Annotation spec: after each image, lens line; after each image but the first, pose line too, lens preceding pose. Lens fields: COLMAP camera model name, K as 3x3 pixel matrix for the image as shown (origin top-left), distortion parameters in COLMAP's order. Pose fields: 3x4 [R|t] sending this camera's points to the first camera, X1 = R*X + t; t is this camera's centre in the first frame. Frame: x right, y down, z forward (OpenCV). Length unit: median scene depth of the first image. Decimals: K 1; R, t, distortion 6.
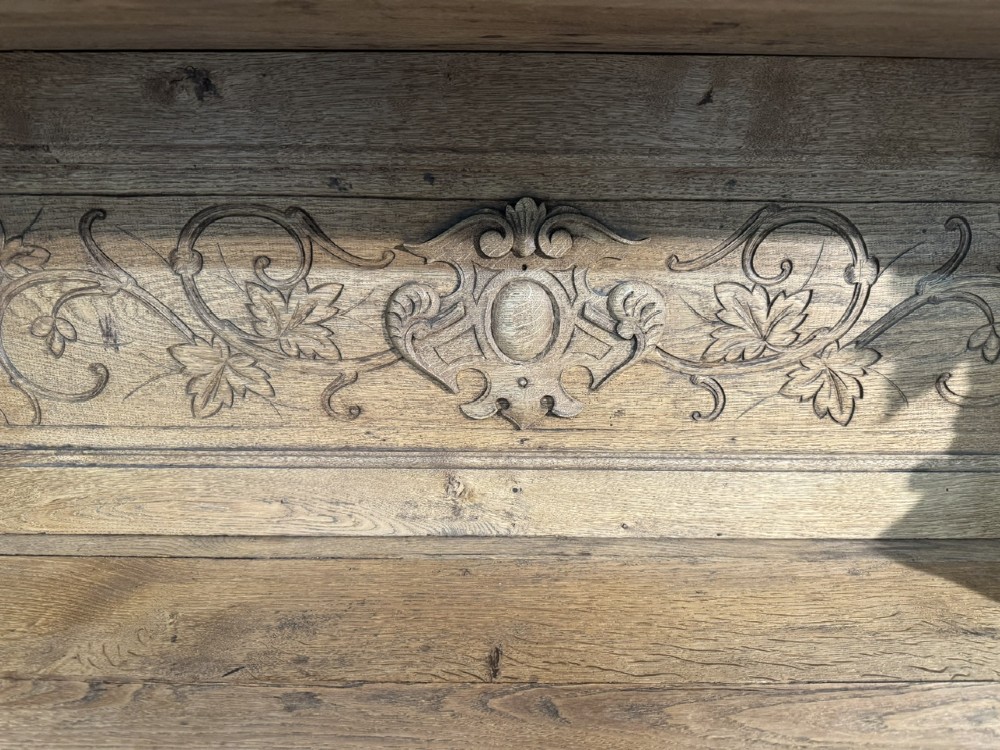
lens RADIAL K [[712.8, 0, 498.9], [0, 712.8, 379.1], [0, 0, 1]] dist [0.038403, -0.057522]
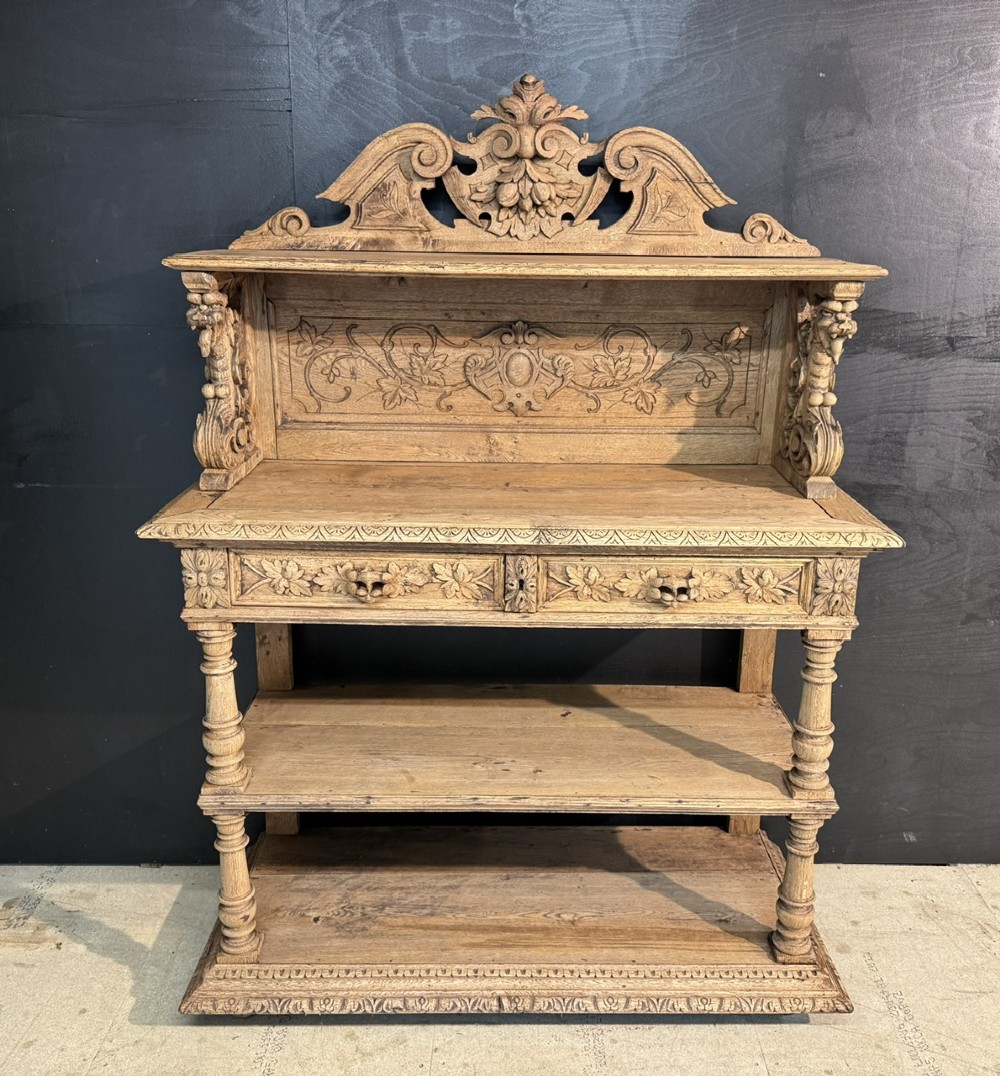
lens RADIAL K [[1012.7, 0, 513.6], [0, 1012.7, 548.0], [0, 0, 1]] dist [0.080550, 0.000000]
pose [[0.999914, 0.004142, 0.012474, -0.026132], [-0.004289, 0.999922, 0.011748, 0.503356], [-0.012425, -0.011801, 0.999853, -2.578725]]
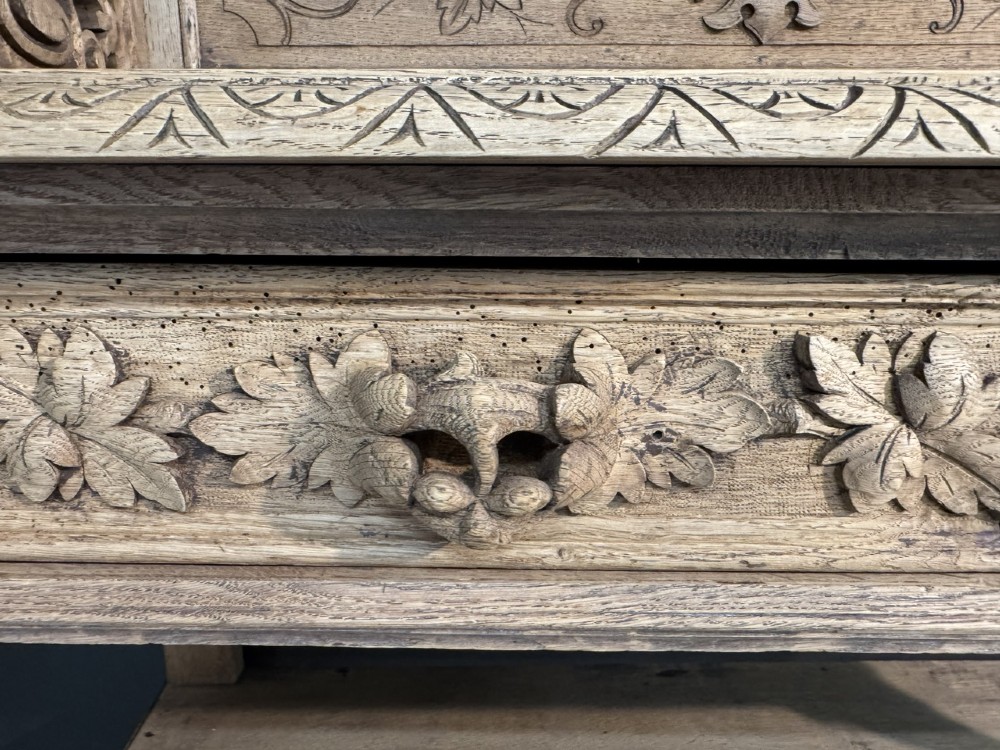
lens RADIAL K [[712.8, 0, 446.7], [0, 712.8, 368.7], [0, 0, 1]] dist [0.038403, -0.057522]
pose [[0.999874, -0.008755, -0.013269, -0.426008], [0.007712, 0.997026, -0.076674, 0.634191], [0.013901, 0.076562, 0.996968, 0.016465]]
